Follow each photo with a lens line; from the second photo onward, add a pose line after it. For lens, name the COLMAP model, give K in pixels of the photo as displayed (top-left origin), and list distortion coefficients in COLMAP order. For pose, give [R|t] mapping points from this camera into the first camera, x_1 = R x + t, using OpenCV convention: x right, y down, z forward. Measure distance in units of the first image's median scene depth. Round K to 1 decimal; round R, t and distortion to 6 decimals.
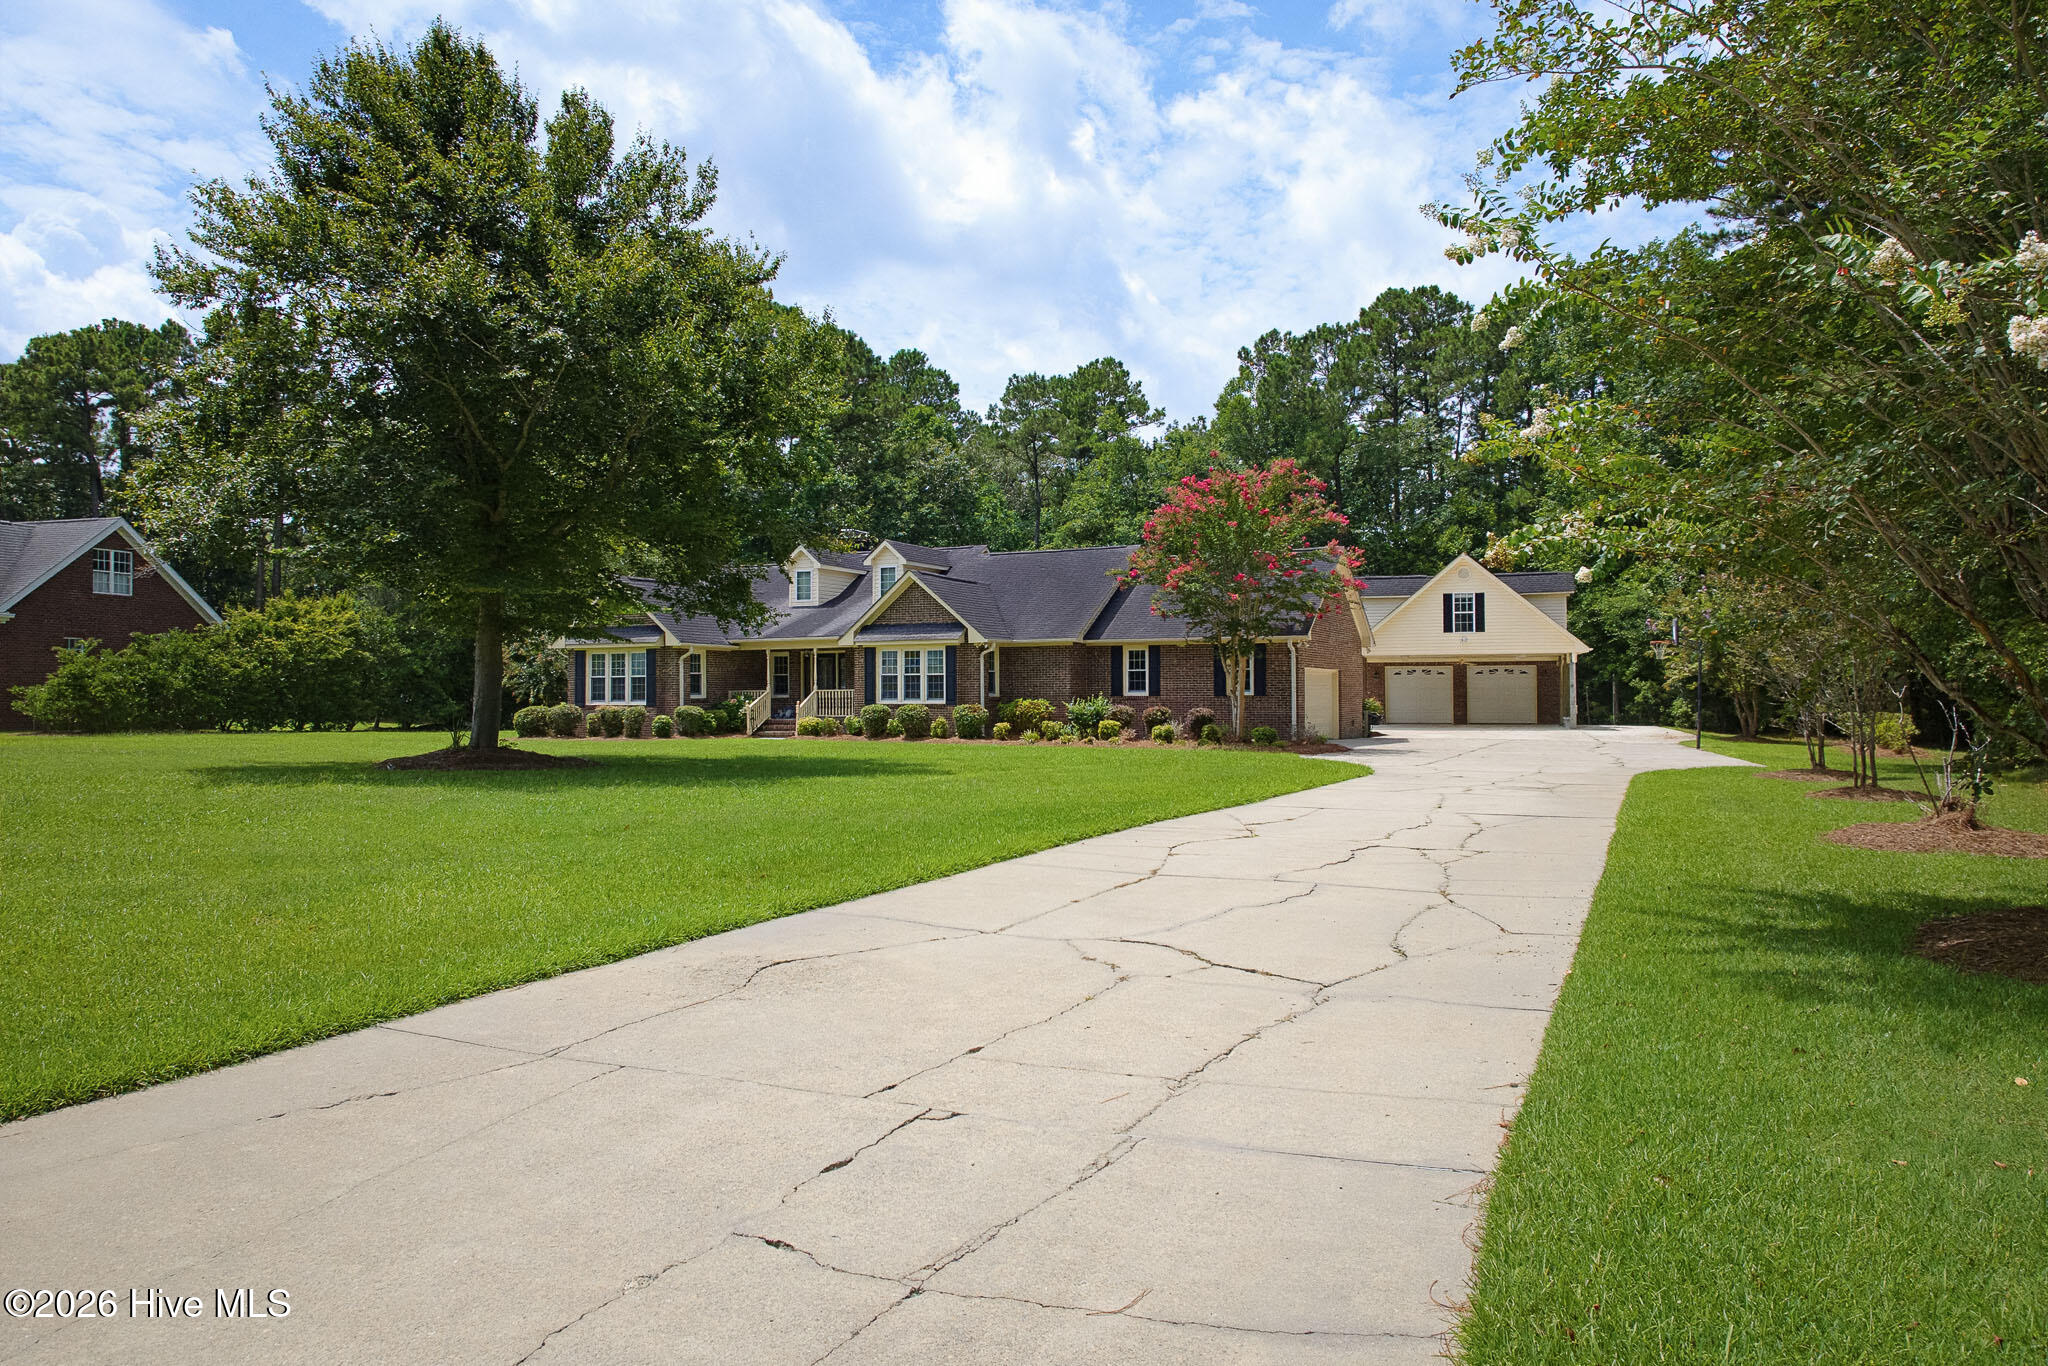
lens RADIAL K [[1396.1, 0, 1022.2], [0, 1396.1, 683.1], [0, 0, 1]] dist [-0.000638, -0.002991]
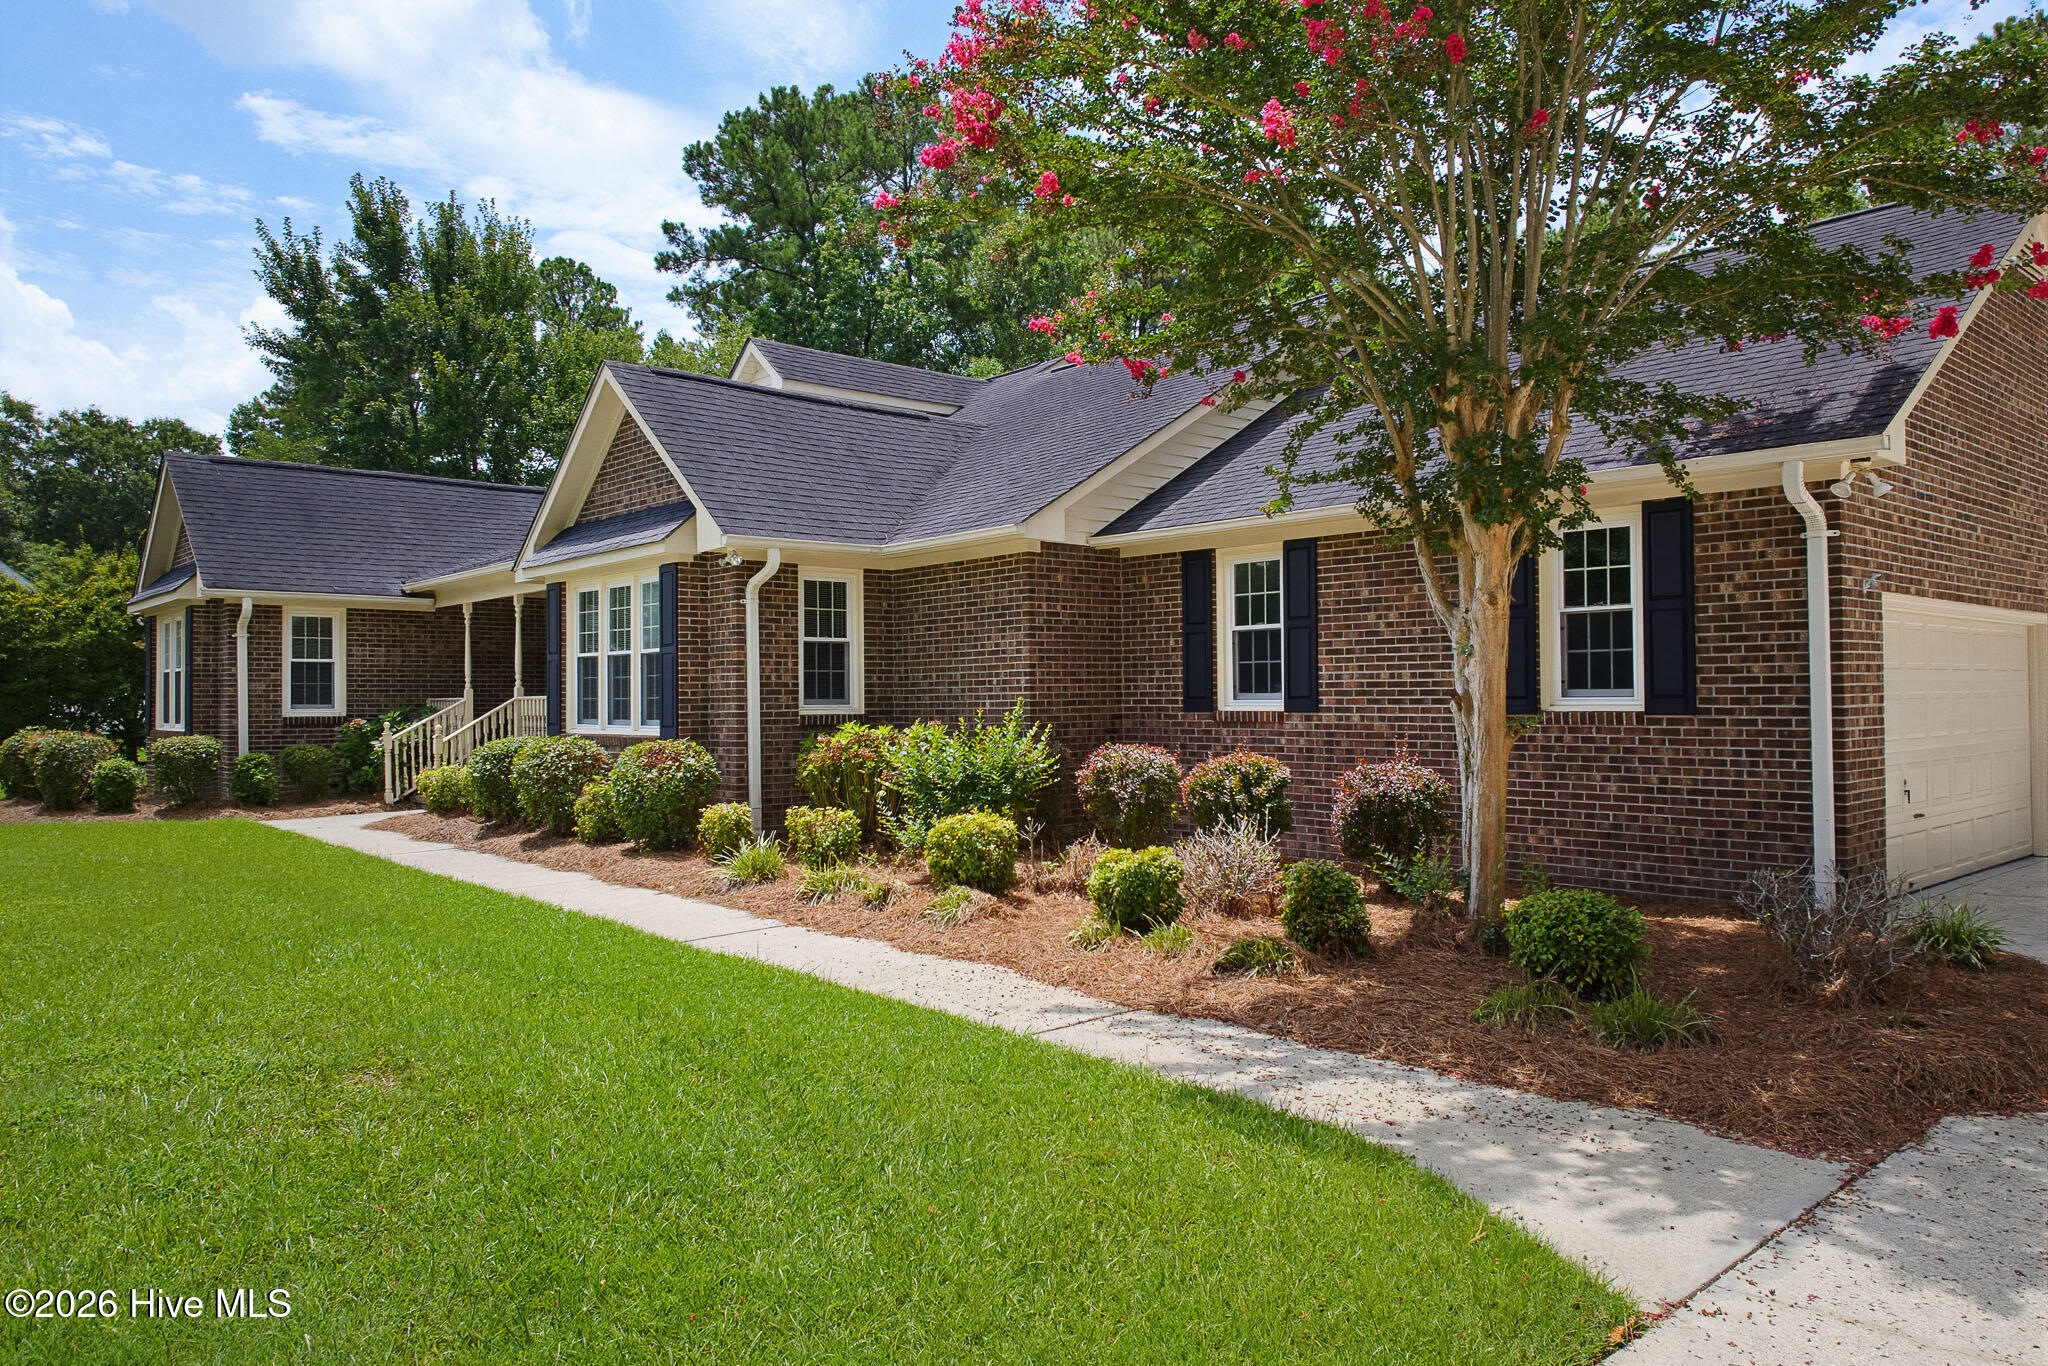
lens RADIAL K [[1396.1, 0, 1034.9], [0, 1396.1, 685.0], [0, 0, 1]] dist [-0.000638, -0.002991]
pose [[0.917549, -0.008170, -0.397538, 0.155980], [0.007926, 0.999966, -0.002256, 0.003527], [0.397543, -0.001081, 0.917583, 0.689012]]
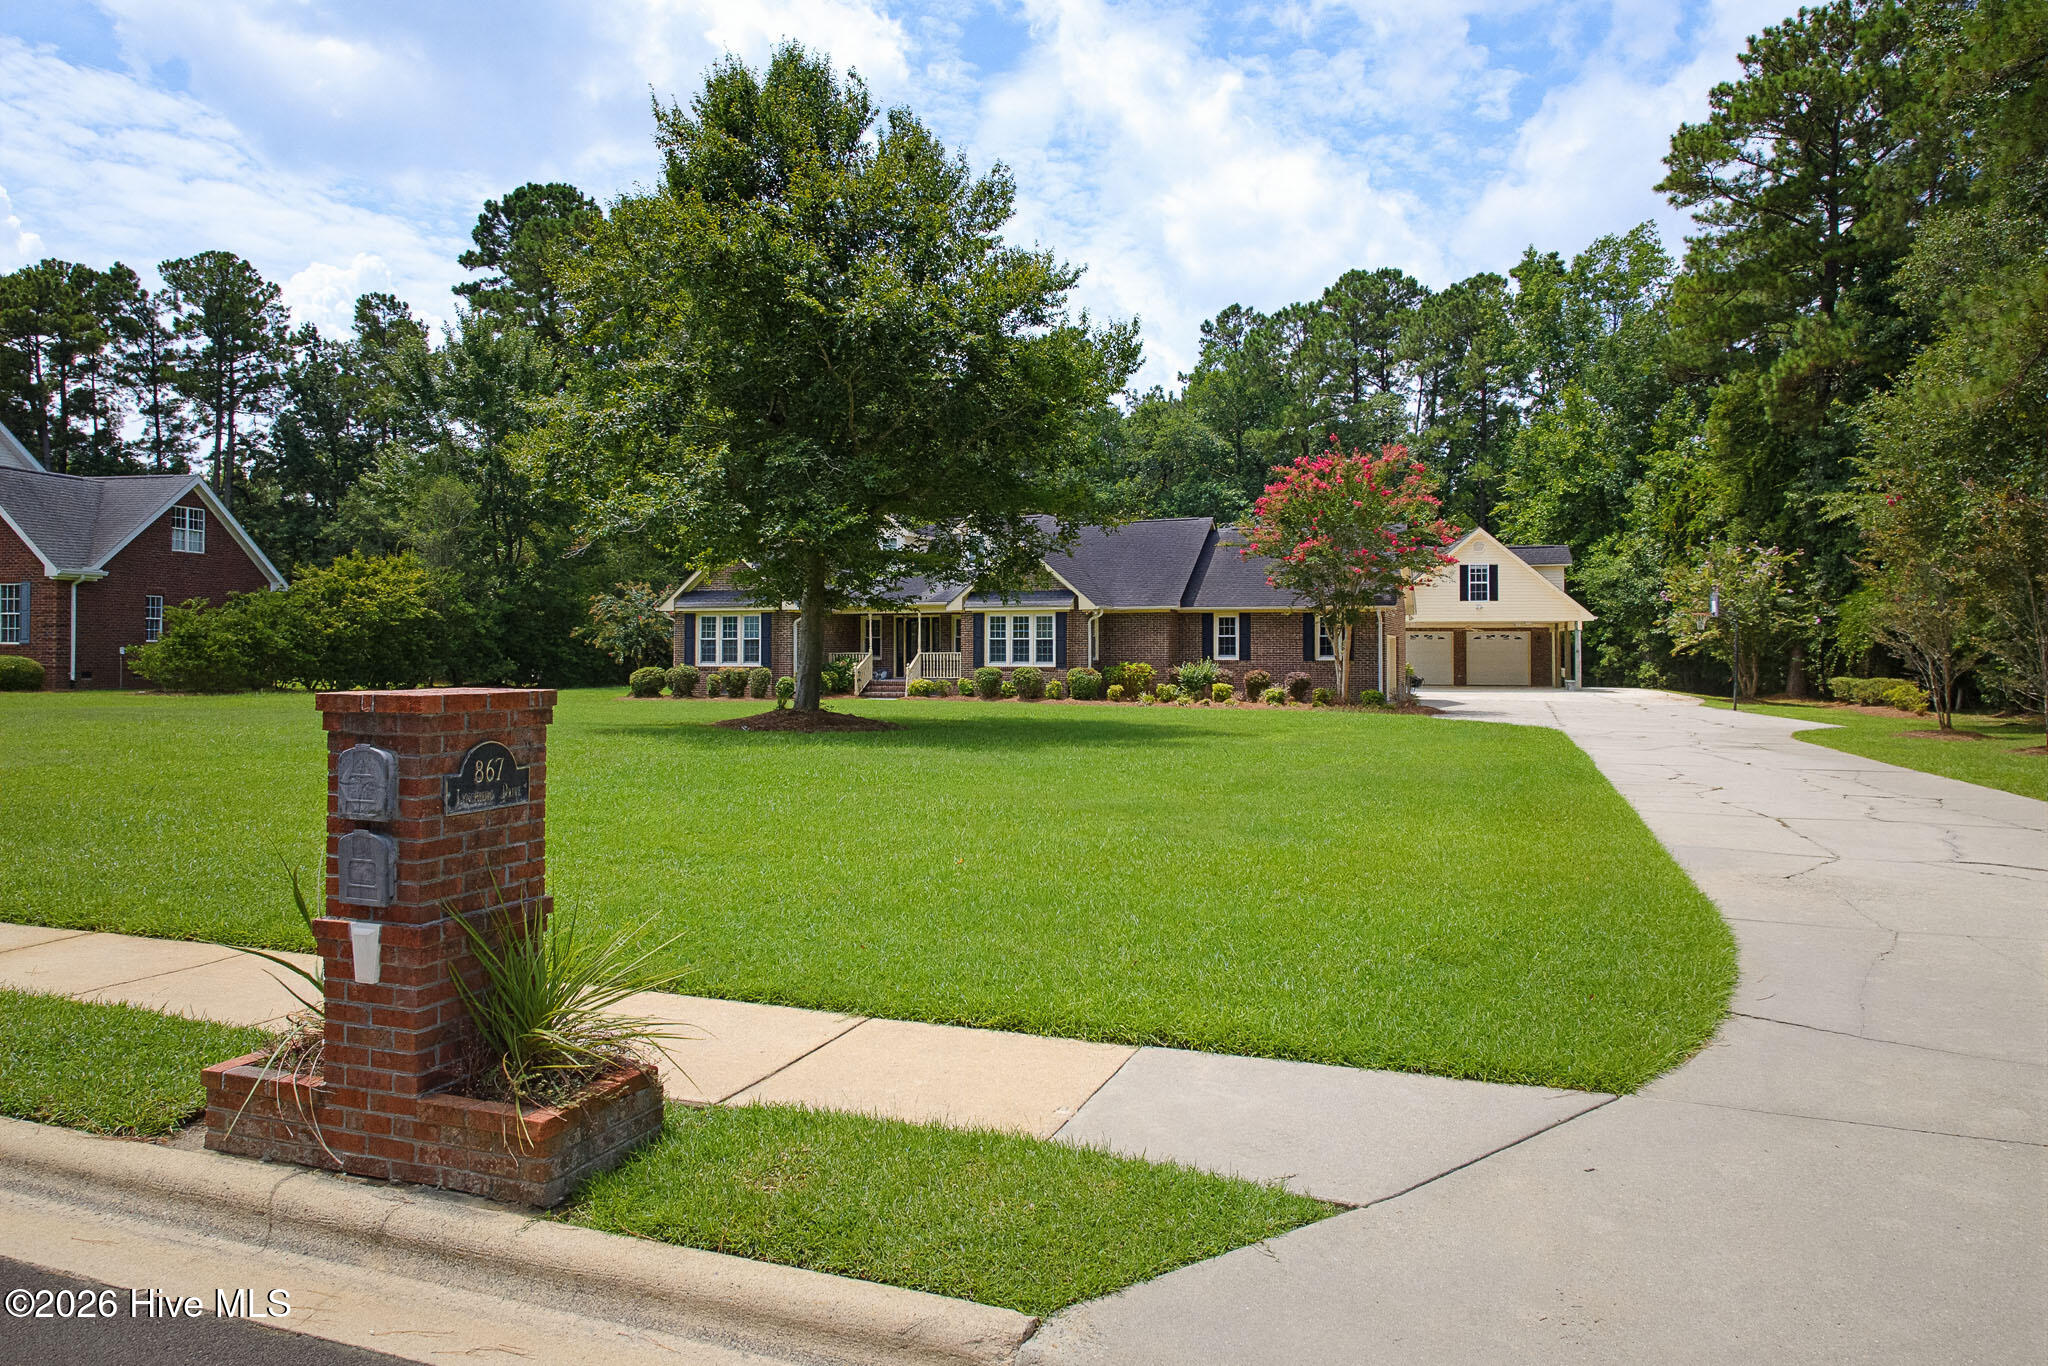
lens RADIAL K [[1396.1, 0, 1024.4], [0, 1396.1, 642.4], [0, 0, 1]] dist [-0.000638, -0.002991]
pose [[0.995424, 0.006005, 0.095365, -0.170922], [-0.006202, 0.999979, 0.001769, -0.005130], [-0.095353, -0.002352, 0.995441, -0.049149]]
